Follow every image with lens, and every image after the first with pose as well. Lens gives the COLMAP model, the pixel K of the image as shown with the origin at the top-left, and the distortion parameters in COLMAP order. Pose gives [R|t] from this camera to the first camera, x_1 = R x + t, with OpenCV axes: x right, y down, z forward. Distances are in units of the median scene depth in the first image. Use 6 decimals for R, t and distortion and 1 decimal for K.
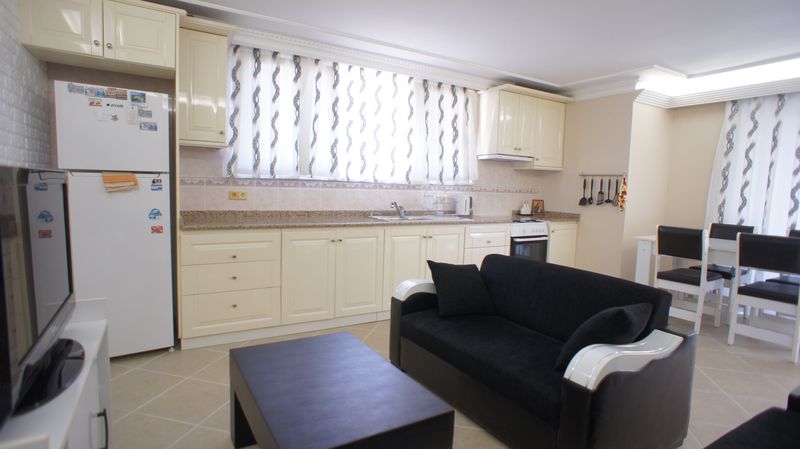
lens RADIAL K [[420.0, 0, 396.5], [0, 420.0, 222.5], [0, 0, 1]] dist [-0.085731, 0.055428]
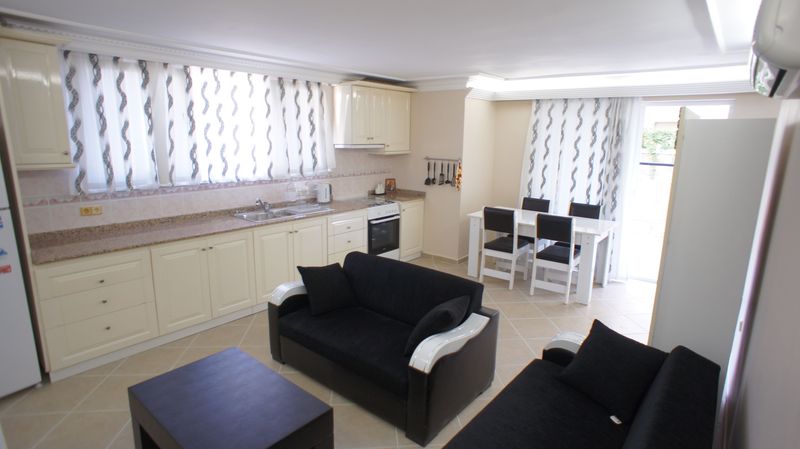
lens RADIAL K [[420.0, 0, 396.5], [0, 420.0, 222.5], [0, 0, 1]] dist [-0.085731, 0.055428]
pose [[0.944518, -0.083586, 0.317646, -0.015996], [0.042717, 0.990124, 0.133526, -0.122814], [-0.325670, -0.112548, 0.938761, -0.104681]]
